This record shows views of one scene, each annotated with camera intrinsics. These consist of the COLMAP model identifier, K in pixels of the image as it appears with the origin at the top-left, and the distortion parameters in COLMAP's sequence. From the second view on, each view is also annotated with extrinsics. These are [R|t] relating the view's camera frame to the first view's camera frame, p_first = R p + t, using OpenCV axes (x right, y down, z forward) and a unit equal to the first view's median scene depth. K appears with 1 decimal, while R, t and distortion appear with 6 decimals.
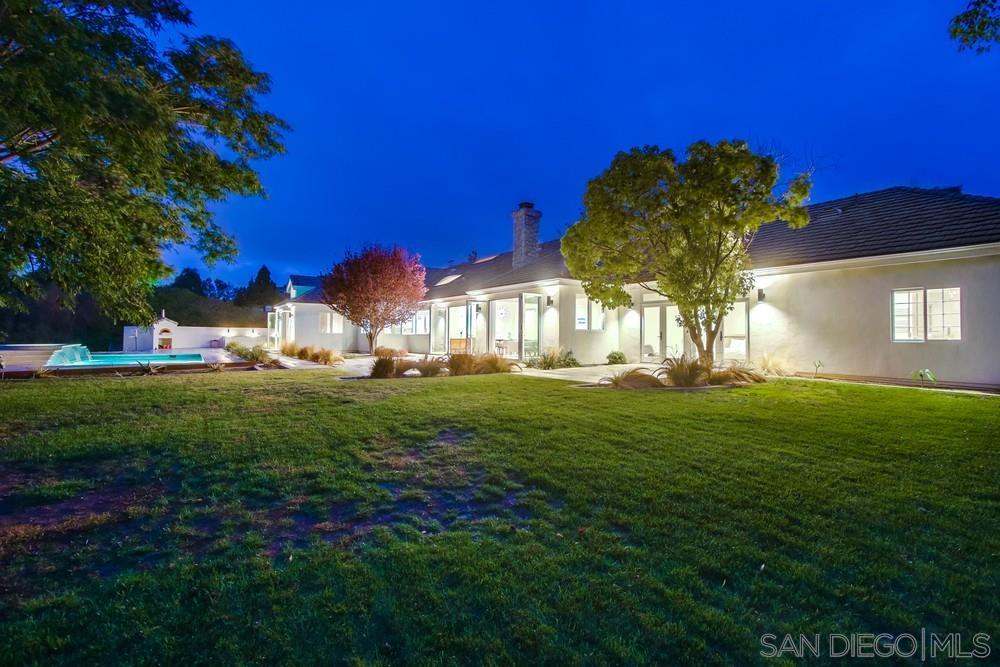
lens RADIAL K [[473.3, 0, 496.7], [0, 473.3, 329.9], [0, 0, 1]] dist [-0.005531, -0.000489]
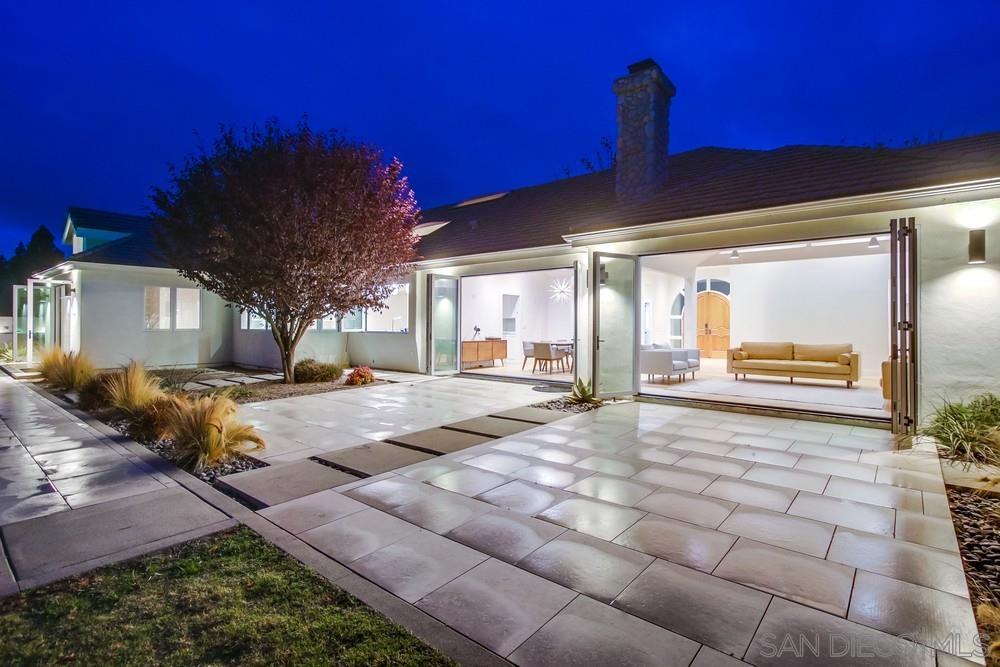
lens RADIAL K [[473.3, 0, 501.5], [0, 473.3, 328.5], [0, 0, 1]] dist [-0.005531, -0.000489]
pose [[0.955149, -0.006414, 0.296055, -0.170242], [-0.000585, 0.999723, 0.023547, -0.005513], [-0.296123, -0.022664, 0.954881, 0.433538]]
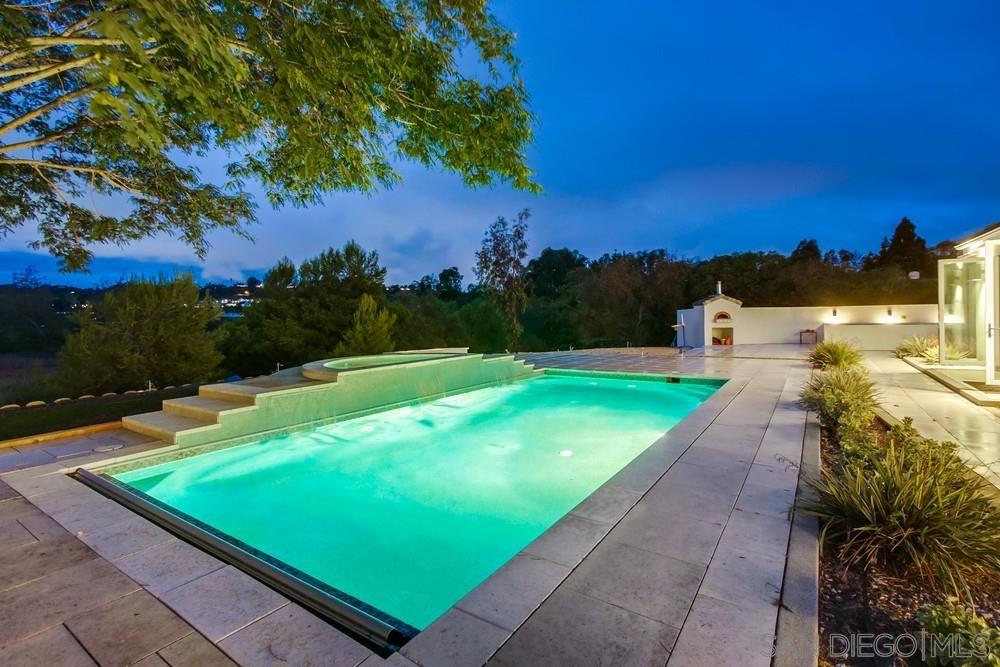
lens RADIAL K [[473.3, 0, 495.9], [0, 473.3, 323.8], [0, 0, 1]] dist [-0.005531, -0.000489]
pose [[0.388350, 0.000852, -0.921512, -0.307581], [0.030432, 0.999442, 0.013750, -0.005664], [0.921009, -0.033383, 0.388107, 0.597794]]
